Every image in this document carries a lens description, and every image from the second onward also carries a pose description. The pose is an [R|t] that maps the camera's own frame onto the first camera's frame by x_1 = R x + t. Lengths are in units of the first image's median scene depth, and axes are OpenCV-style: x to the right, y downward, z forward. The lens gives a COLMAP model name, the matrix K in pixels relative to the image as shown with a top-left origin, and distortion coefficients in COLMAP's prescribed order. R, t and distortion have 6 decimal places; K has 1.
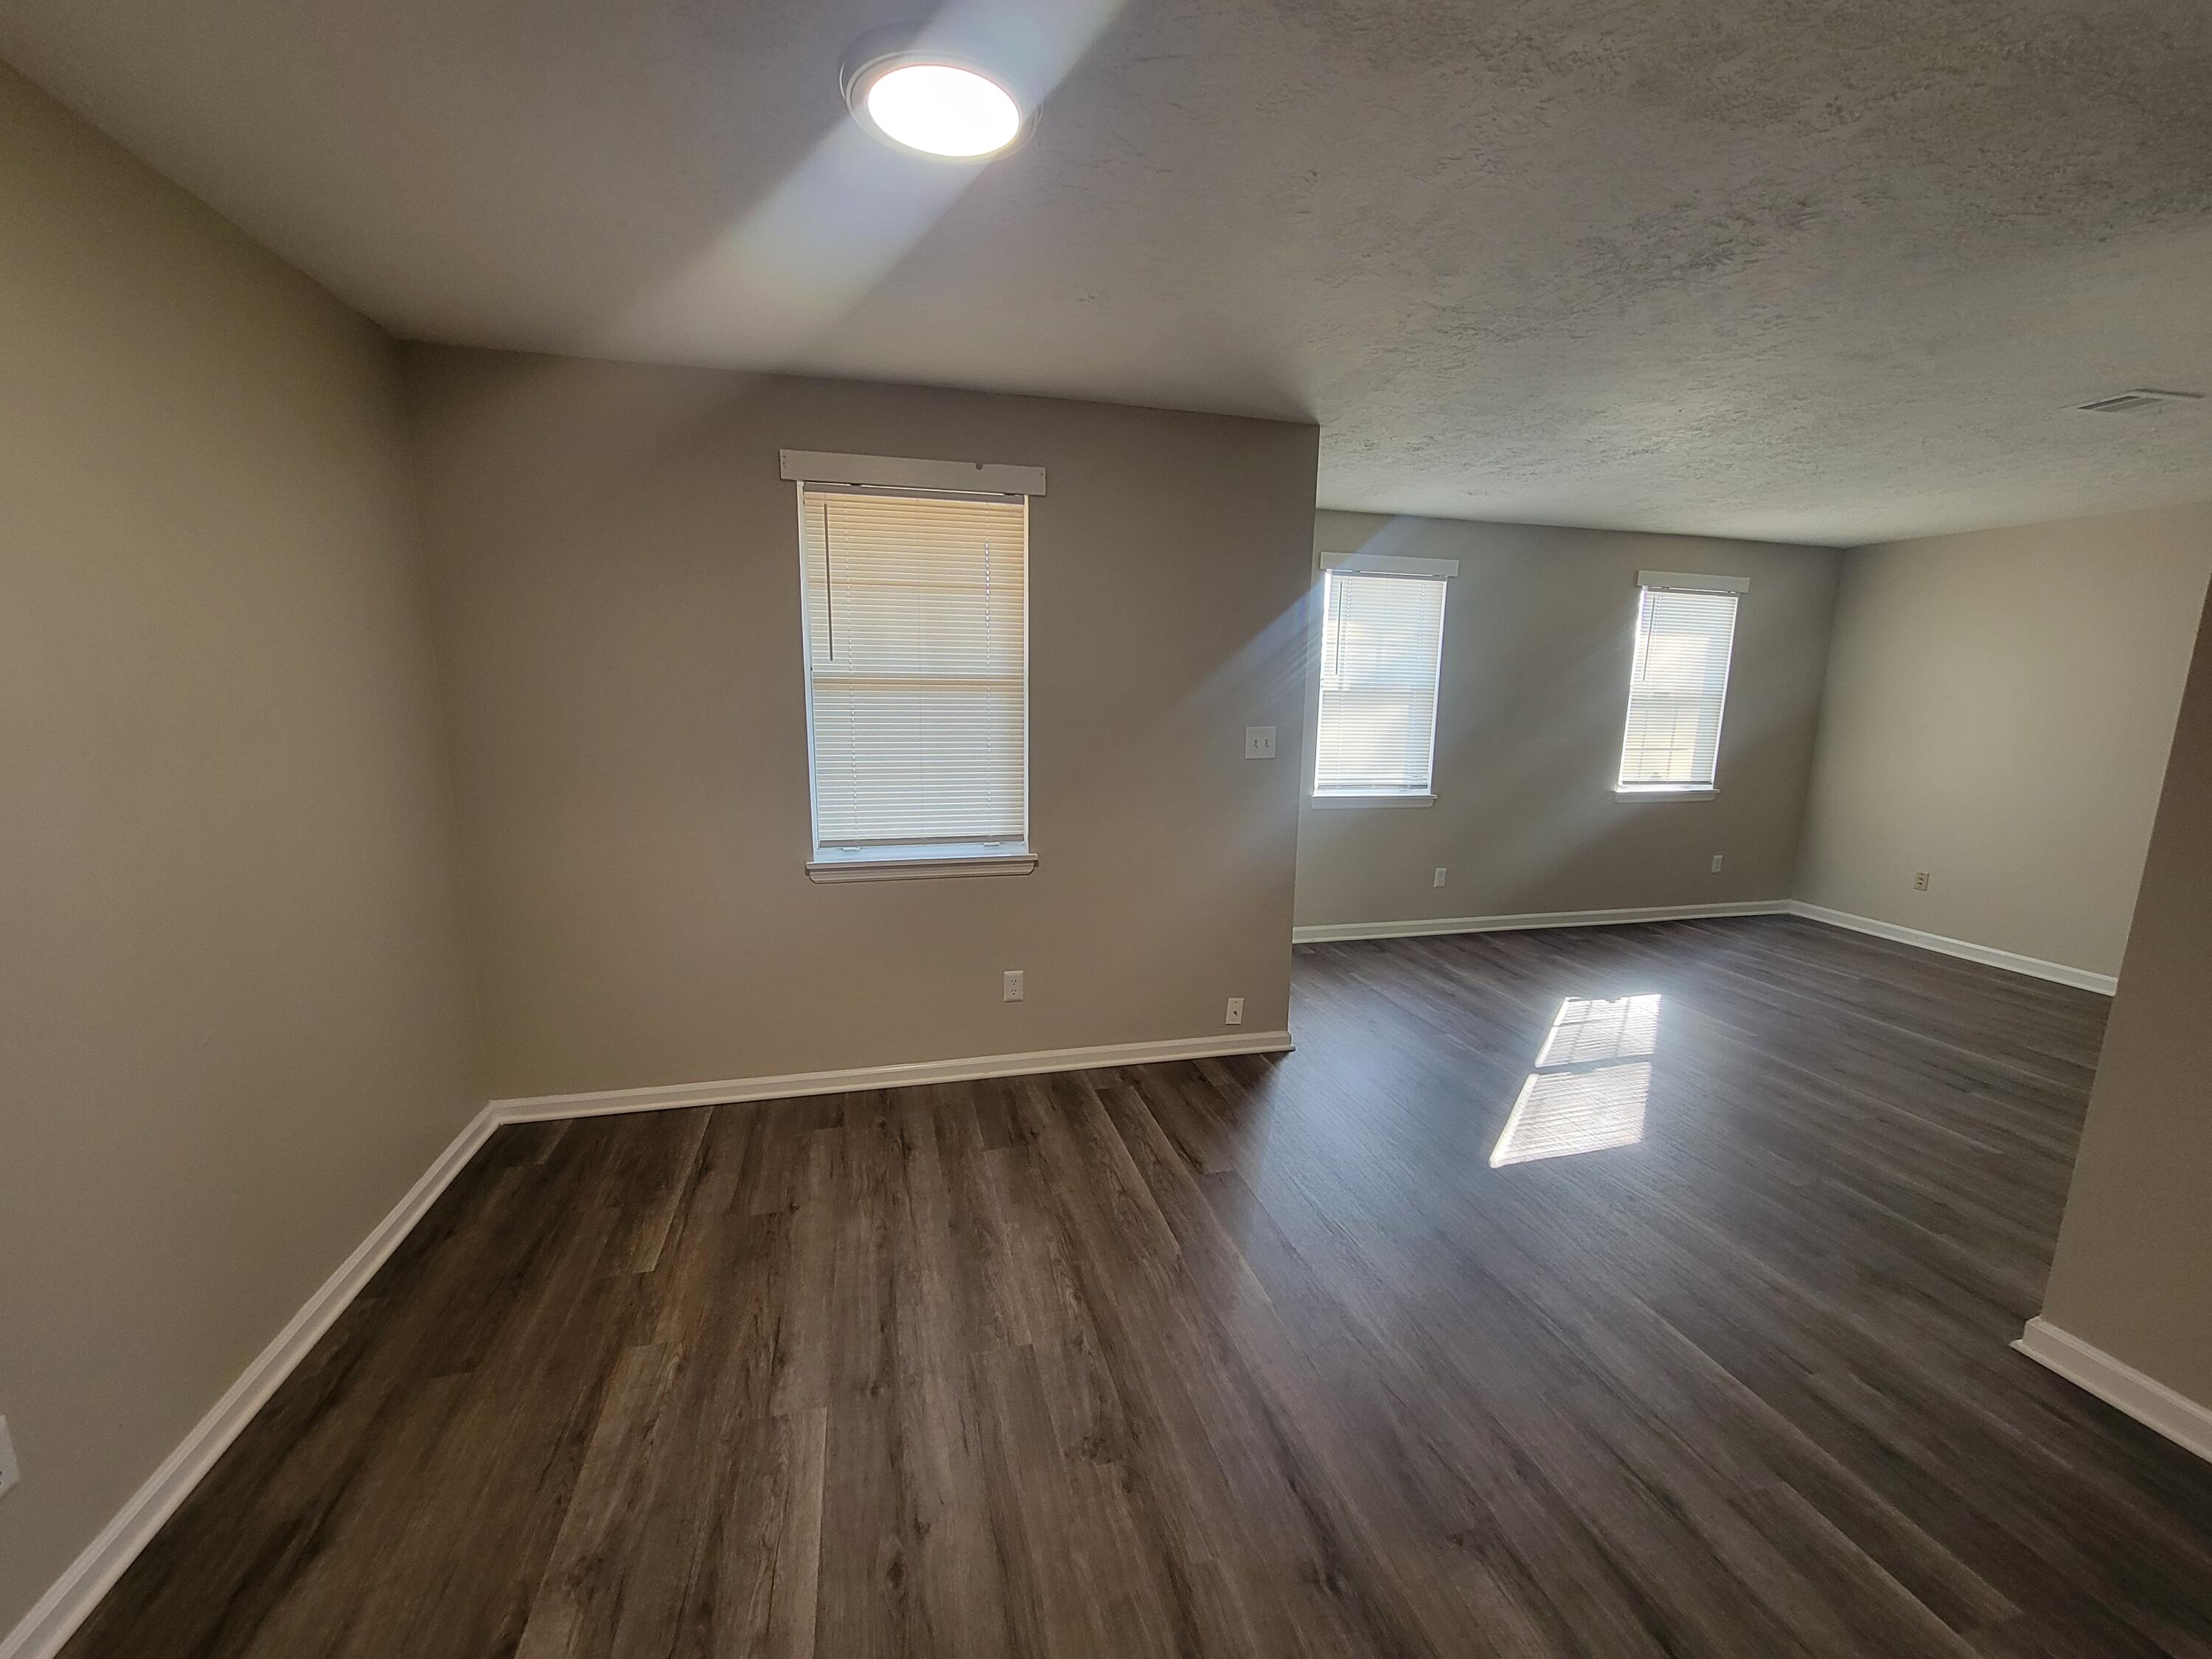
lens RADIAL K [[898.8, 0, 1107.0], [0, 898.8, 830.7], [0, 0, 1]] dist [-0.001866, 0.000402]
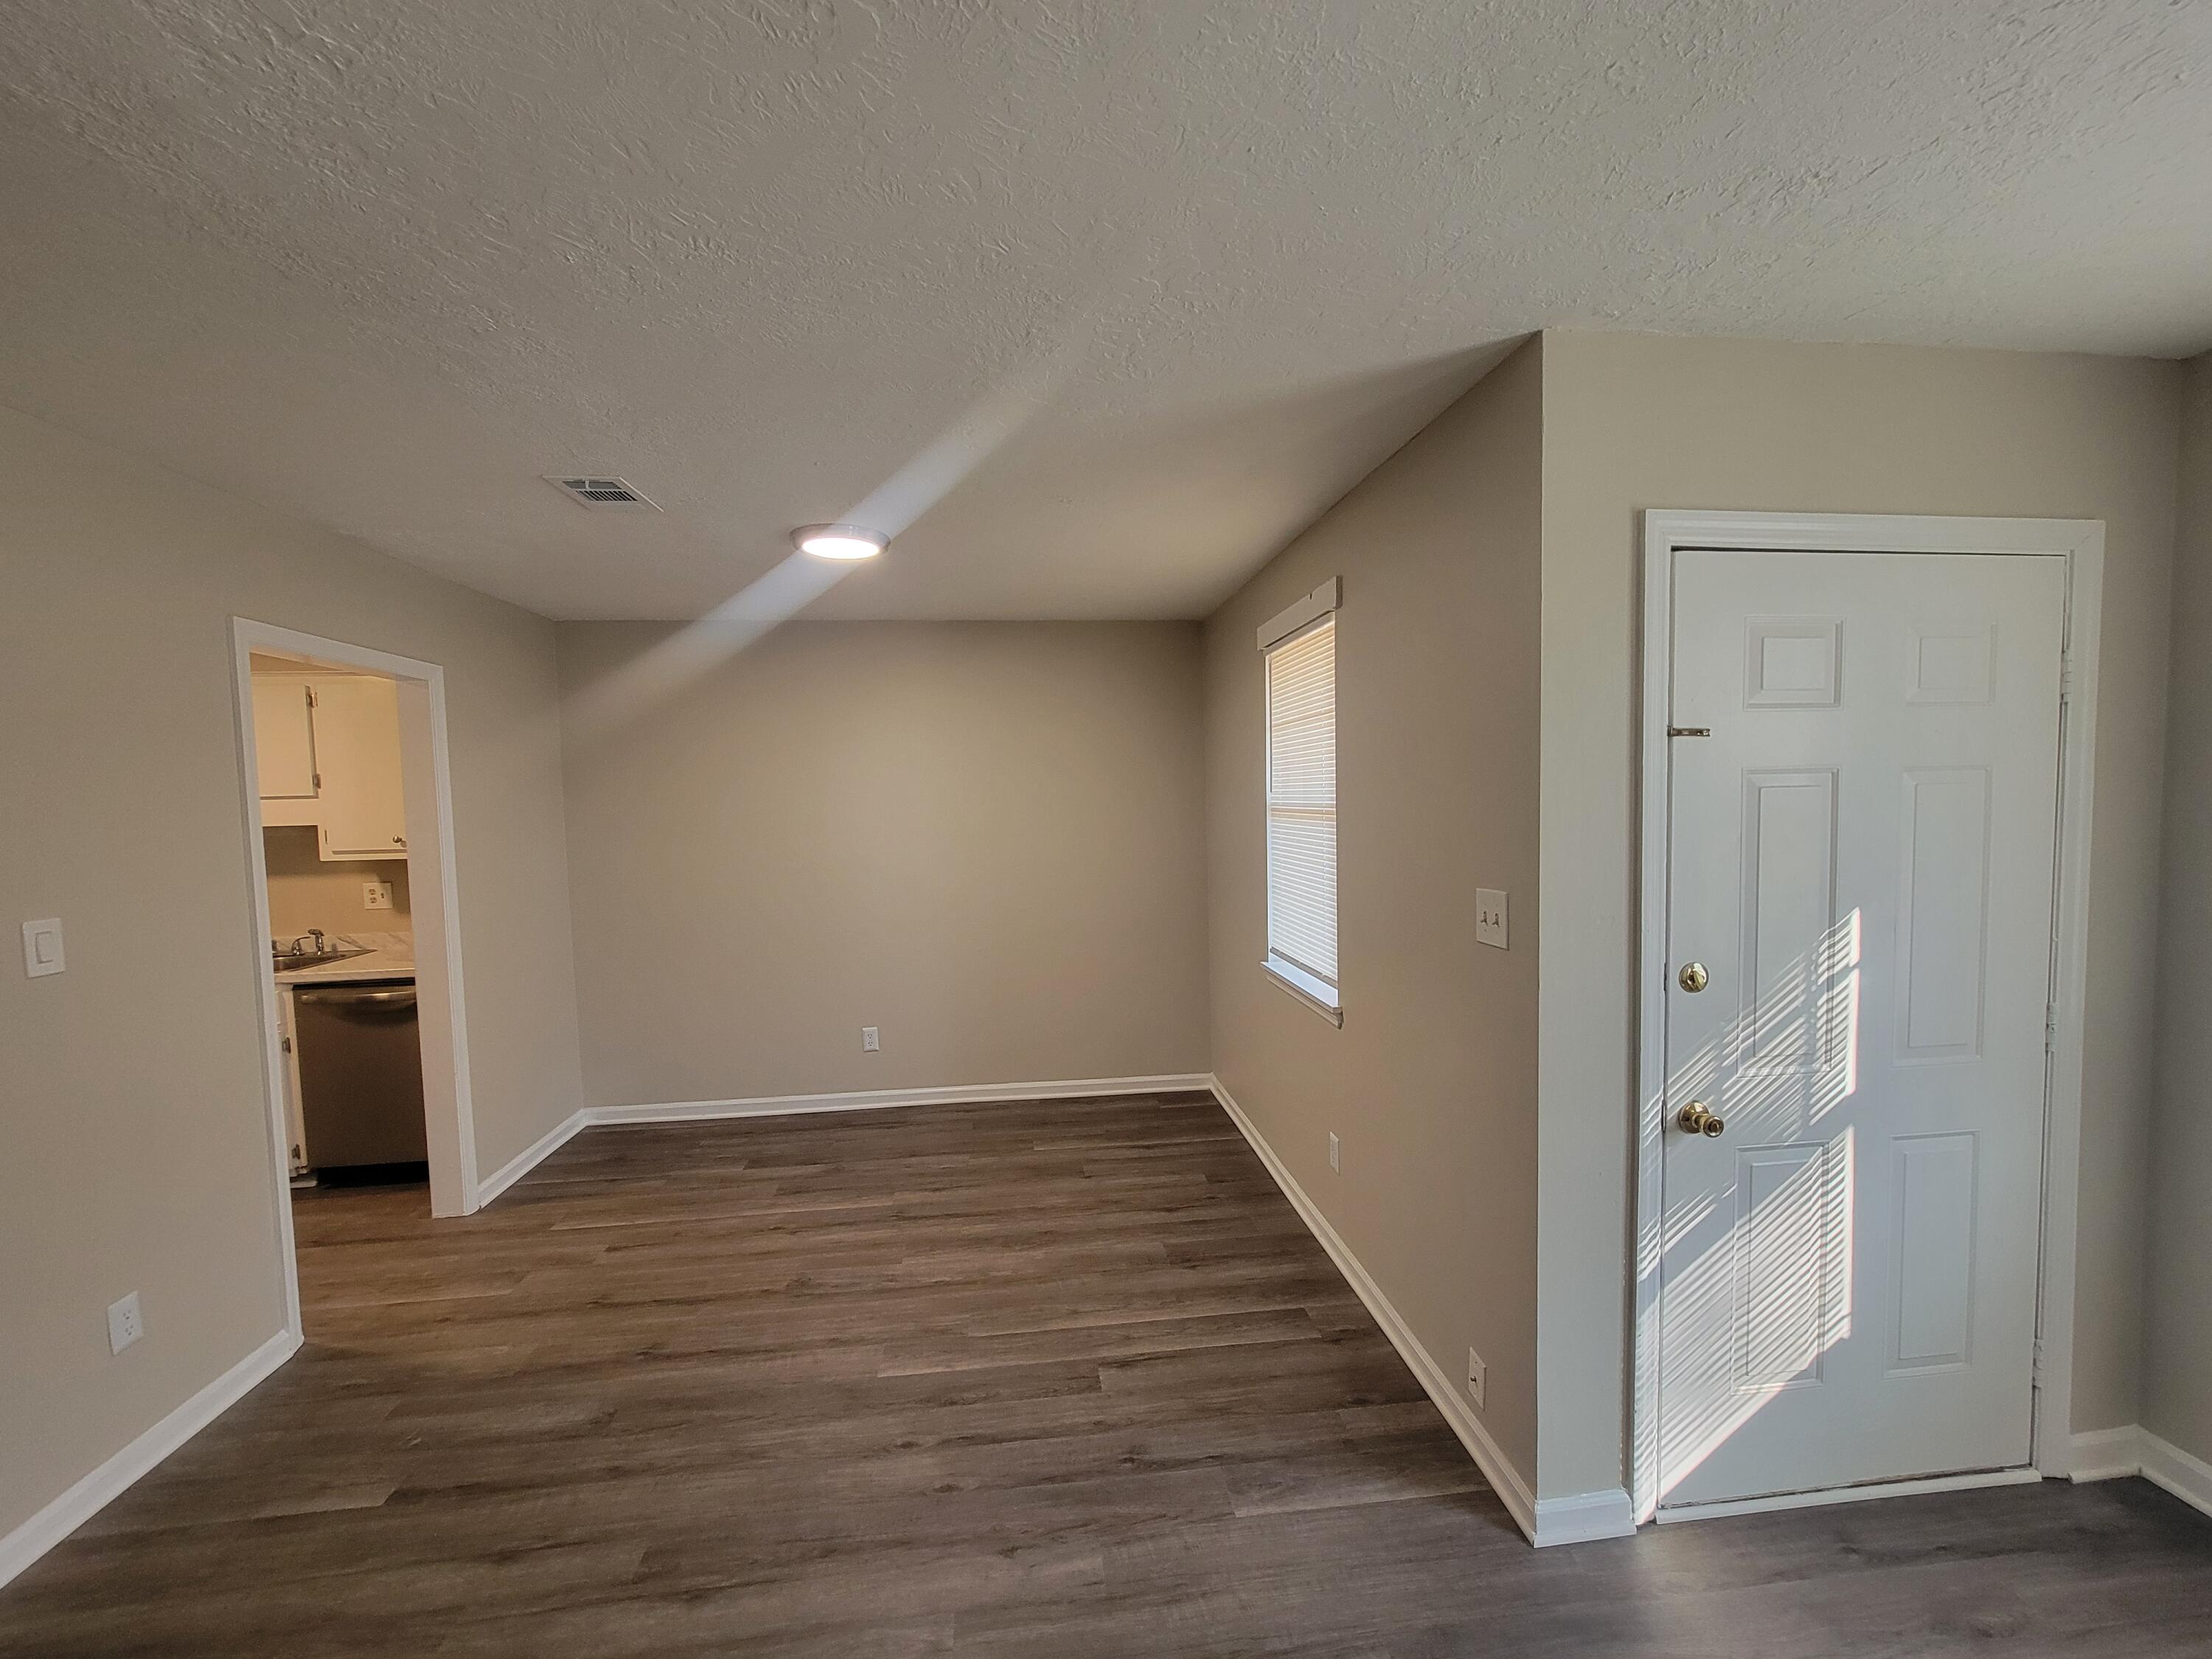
lens RADIAL K [[898.8, 0, 1112.8], [0, 898.8, 839.3], [0, 0, 1]] dist [-0.001866, 0.000402]
pose [[-0.123934, 0.038619, -0.991539, 1.121945], [-0.148326, 0.987295, 0.056993, -0.211693], [0.981142, 0.154135, -0.116631, 1.211070]]
